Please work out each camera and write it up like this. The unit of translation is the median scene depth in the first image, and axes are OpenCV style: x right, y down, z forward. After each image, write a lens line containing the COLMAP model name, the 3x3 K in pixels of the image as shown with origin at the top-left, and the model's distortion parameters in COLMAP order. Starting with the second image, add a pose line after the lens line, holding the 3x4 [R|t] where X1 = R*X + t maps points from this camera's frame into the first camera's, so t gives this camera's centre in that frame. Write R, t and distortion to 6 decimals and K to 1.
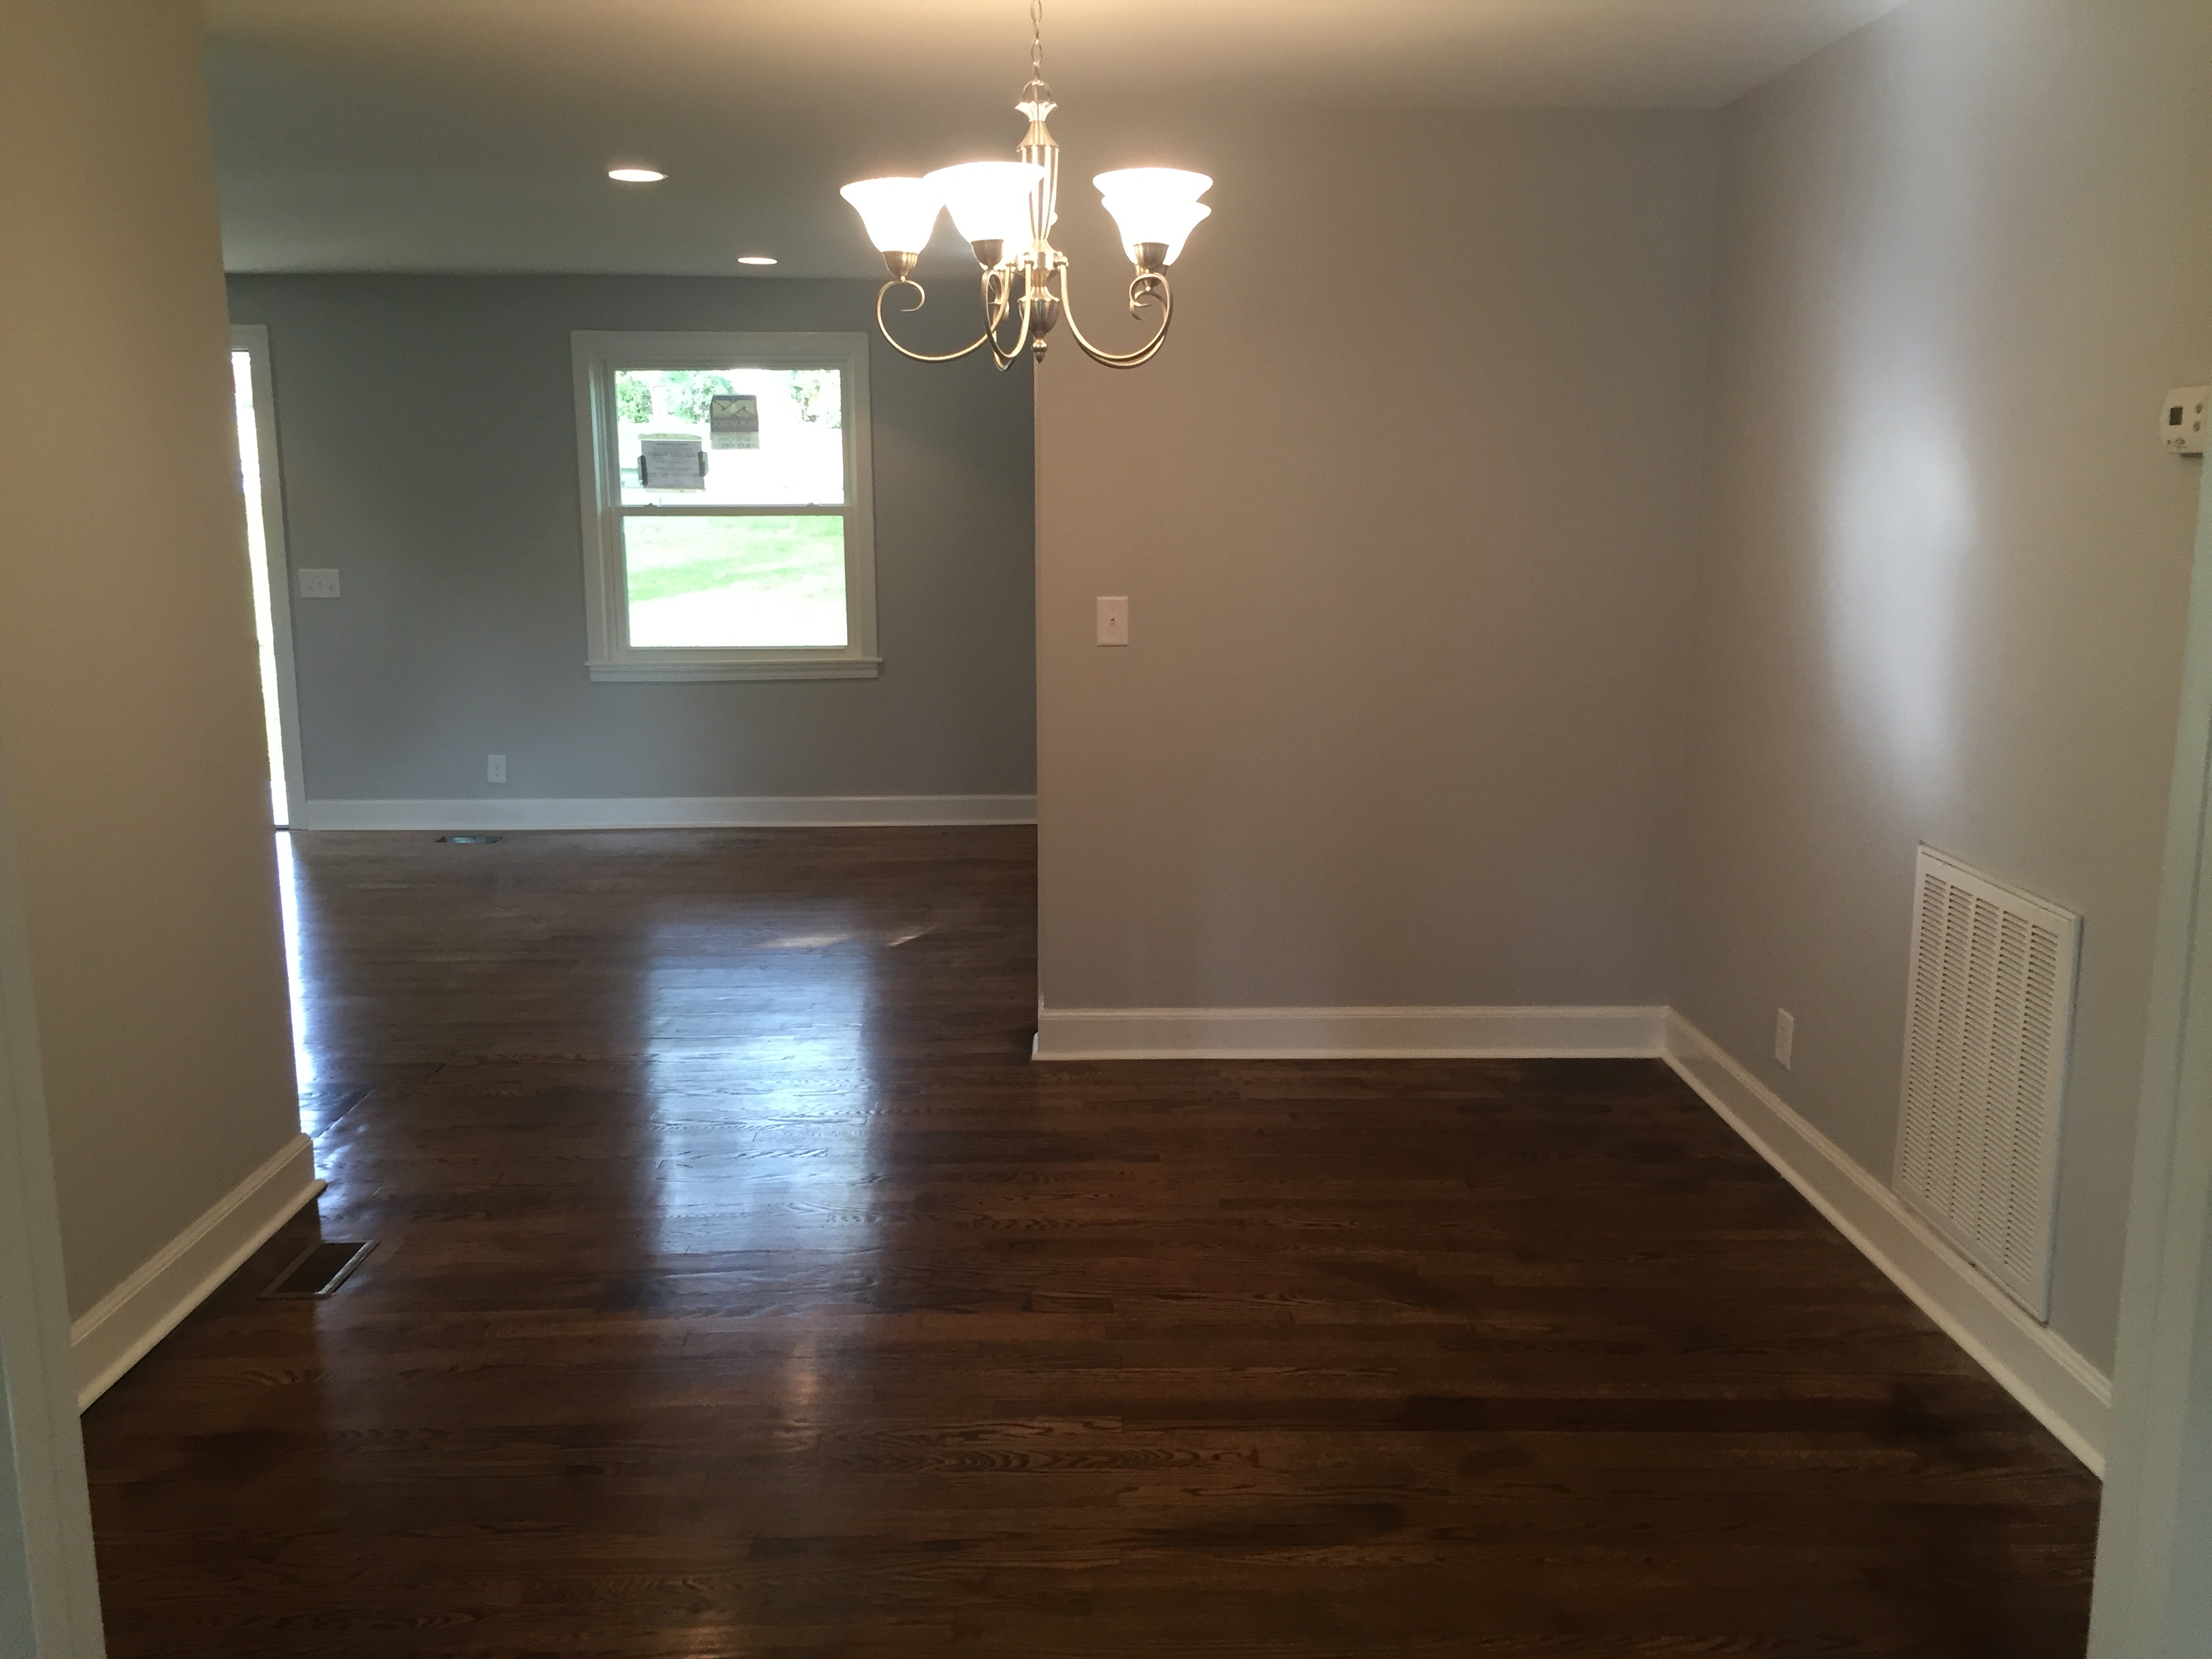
lens RADIAL K [[1881.4, 0, 1106.0], [0, 1881.4, 829.5], [0, 0, 1]] dist [0.043897, 0.003065]
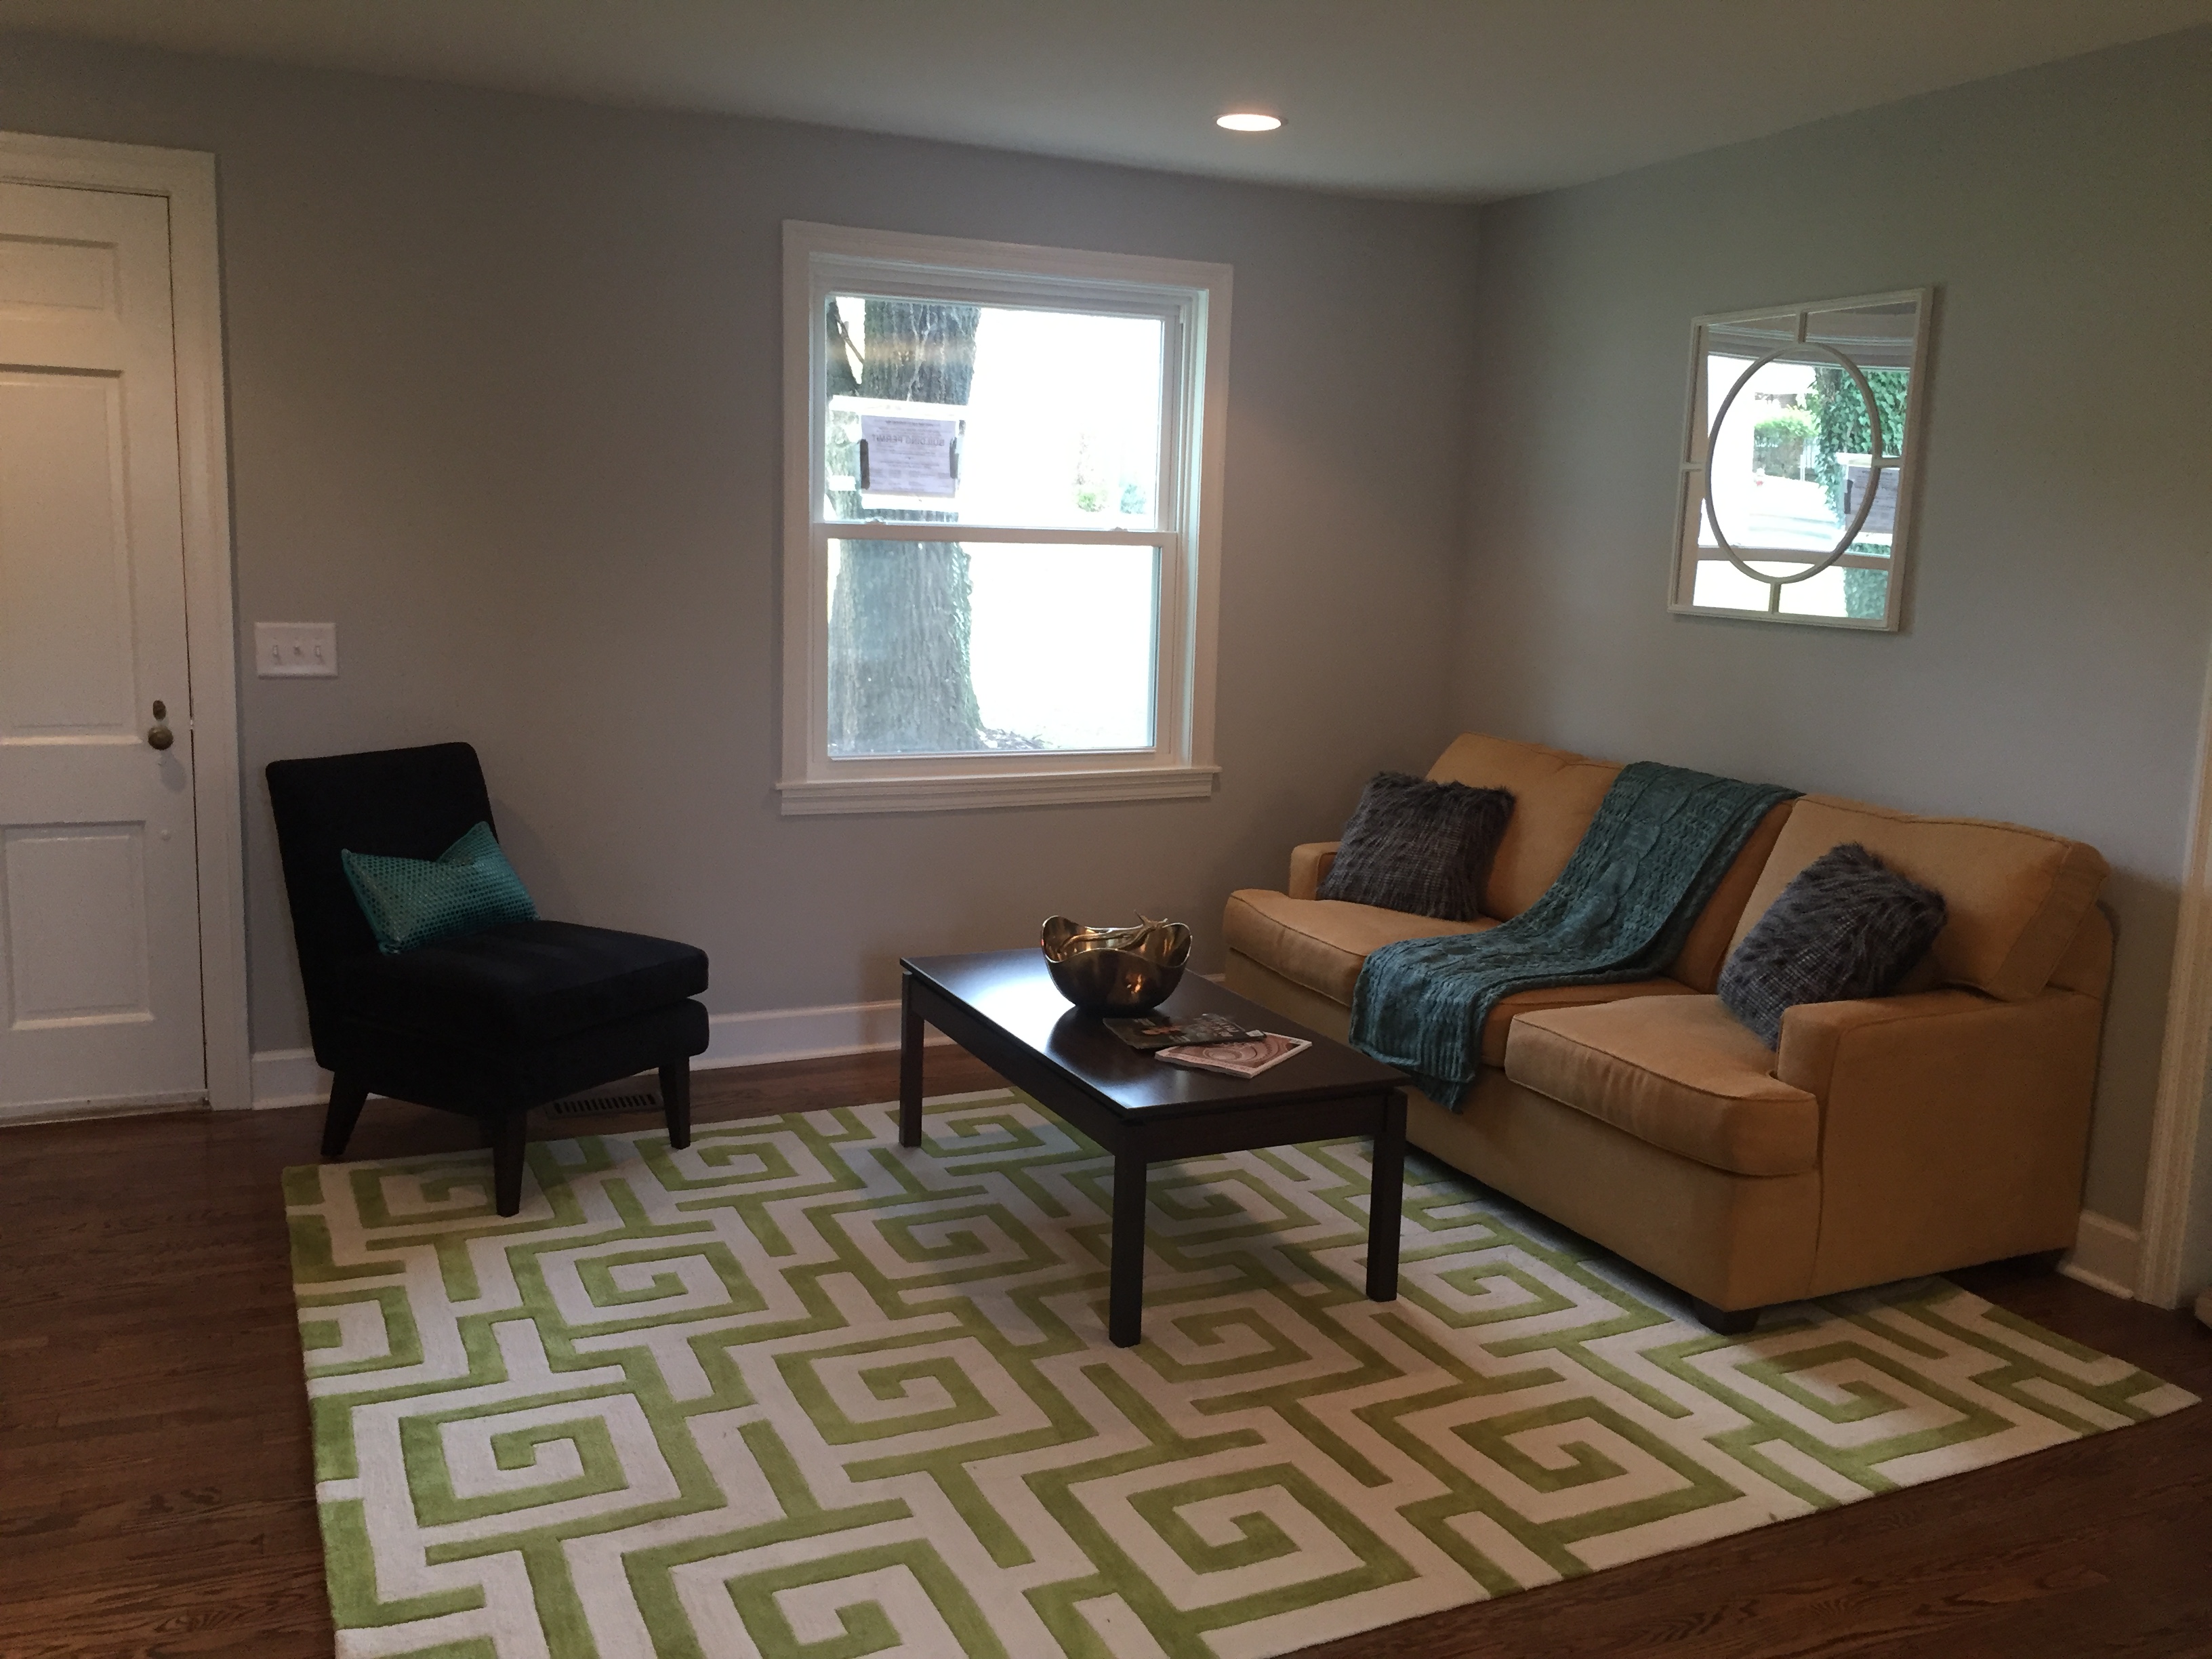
lens RADIAL K [[1881.4, 0, 1106.0], [0, 1881.4, 829.5], [0, 0, 1]] dist [0.043897, 0.003065]
pose [[0.911521, -0.031608, 0.410036, -0.424821], [0.038420, 0.999227, -0.008382, -0.065317], [-0.409454, 0.023394, 0.912031, 0.419901]]
